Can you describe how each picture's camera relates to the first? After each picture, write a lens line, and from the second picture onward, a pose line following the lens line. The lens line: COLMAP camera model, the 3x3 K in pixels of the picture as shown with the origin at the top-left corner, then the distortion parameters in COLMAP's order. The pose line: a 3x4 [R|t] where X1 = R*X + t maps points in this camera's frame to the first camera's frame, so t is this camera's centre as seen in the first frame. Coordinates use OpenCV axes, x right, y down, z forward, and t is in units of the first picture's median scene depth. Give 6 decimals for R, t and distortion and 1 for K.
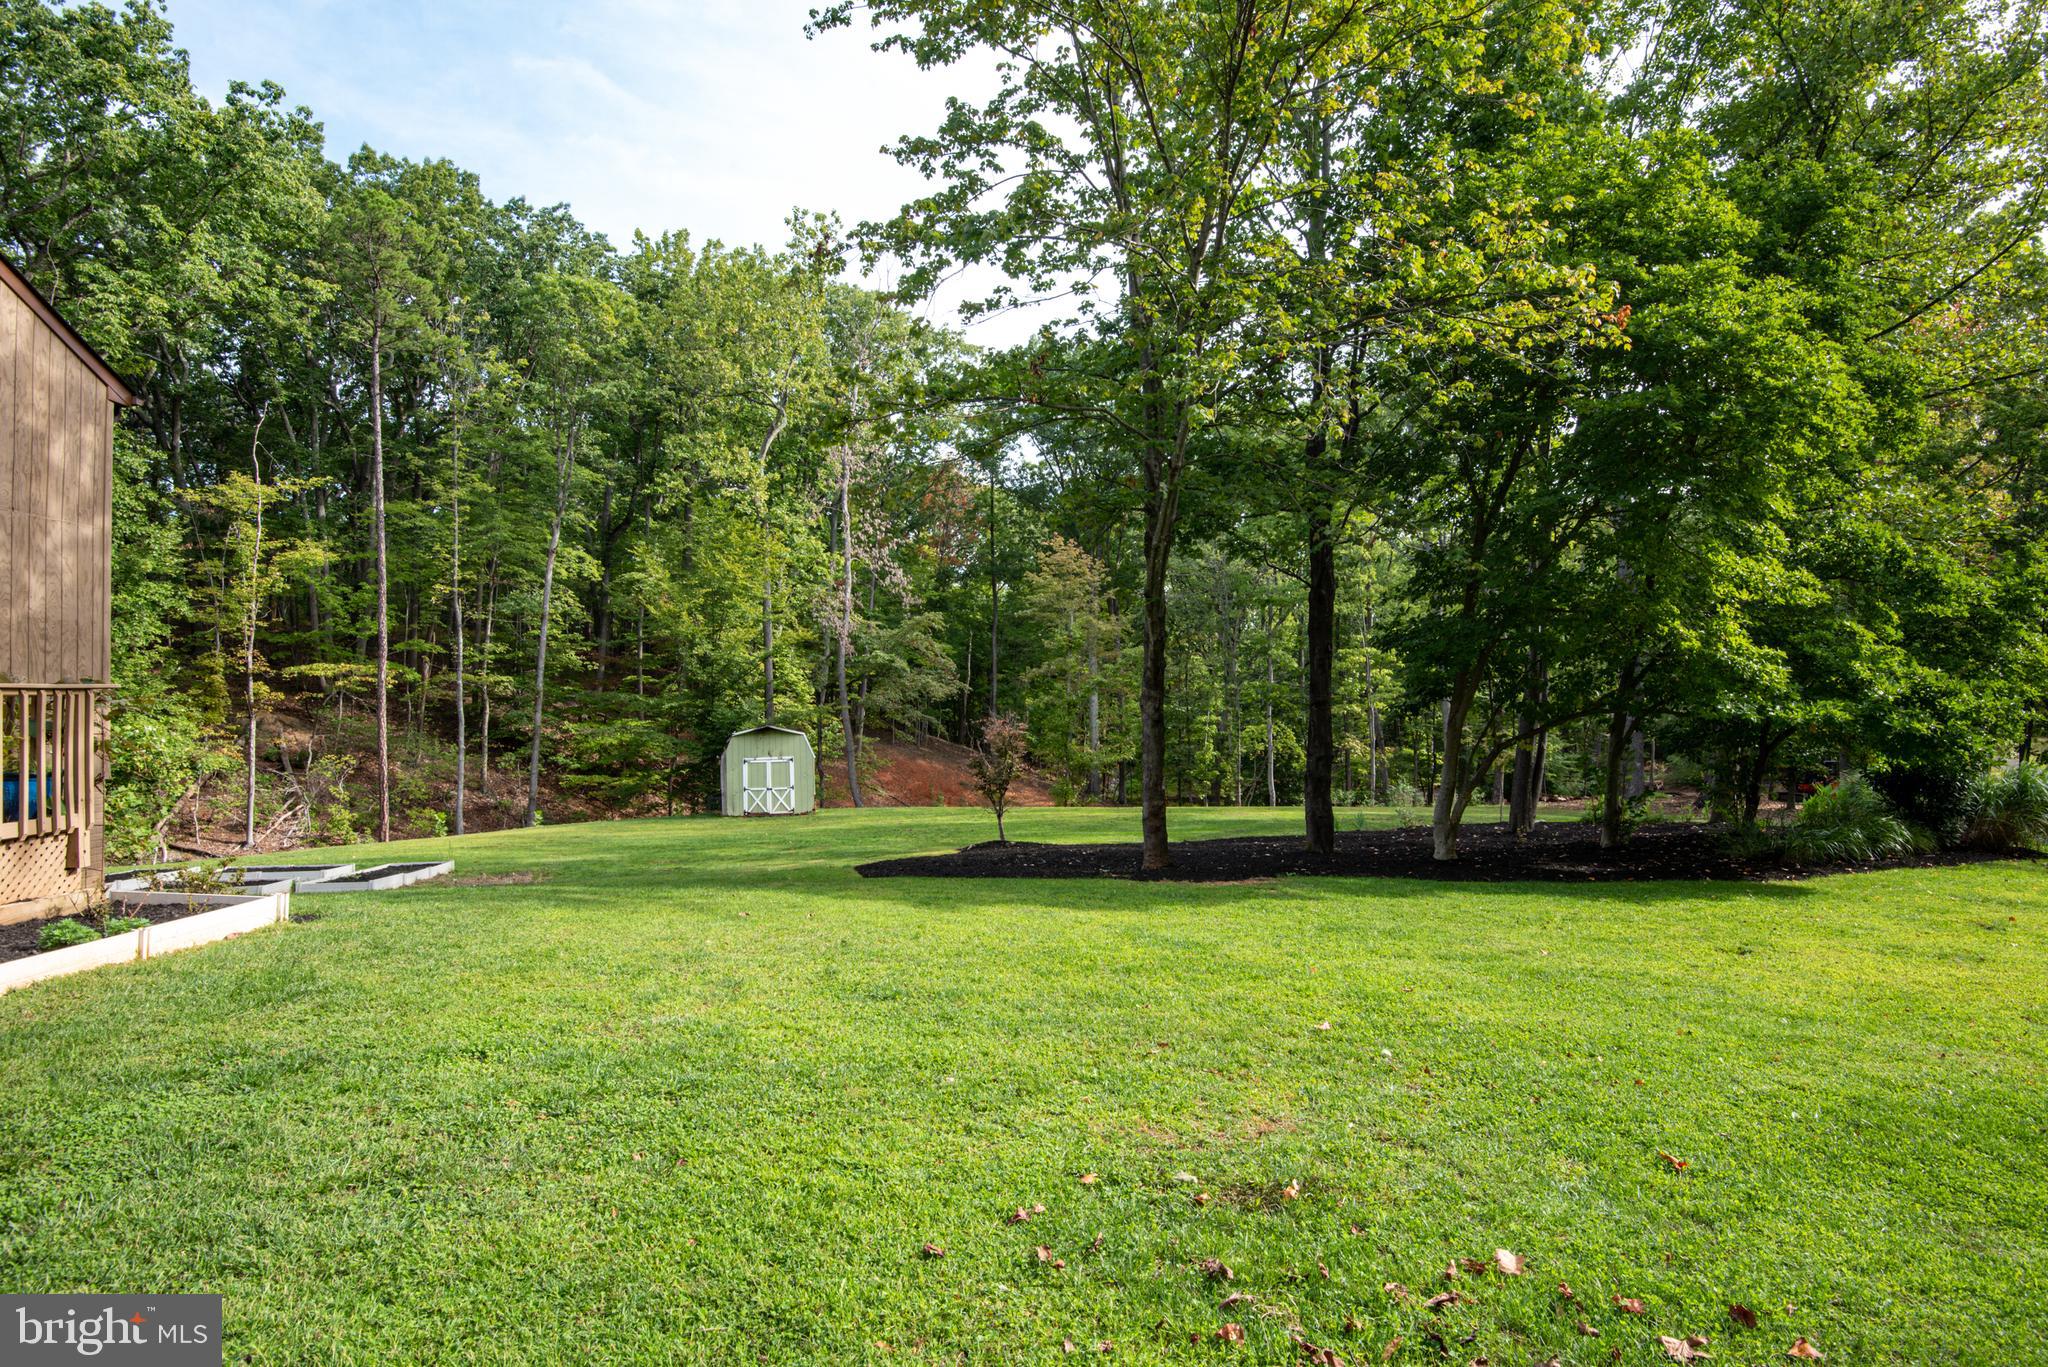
lens RADIAL K [[1046.4, 0, 1019.5], [0, 1046.4, 666.1], [0, 0, 1]] dist [-0.030813, -0.000829]
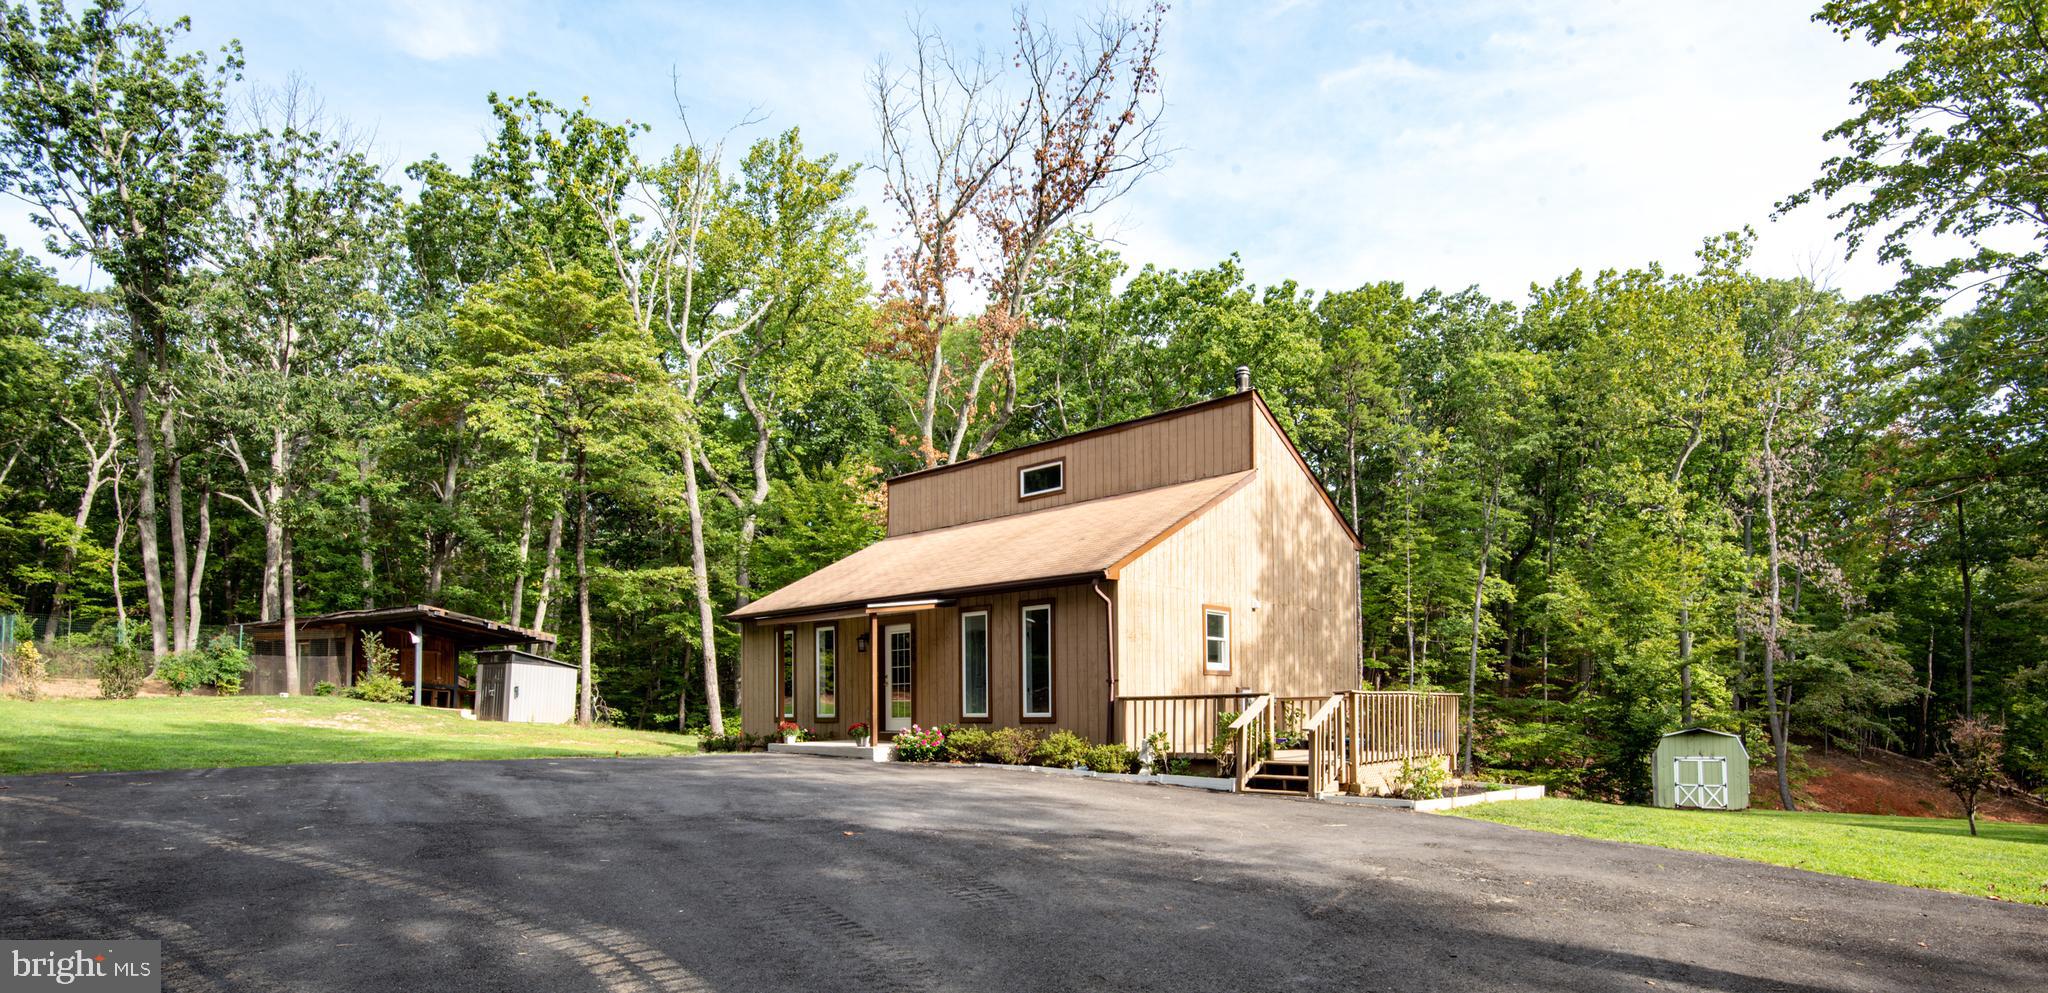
lens RADIAL K [[987.2, 0, 1024.6], [0, 987.2, 689.4], [0, 0, 1]] dist [-0.029385, -0.009418]
pose [[0.691600, -0.009253, -0.722222, 0.006408], [0.019709, 0.999787, 0.006064, -0.003228], [0.722012, -0.018428, 0.691635, -0.182866]]
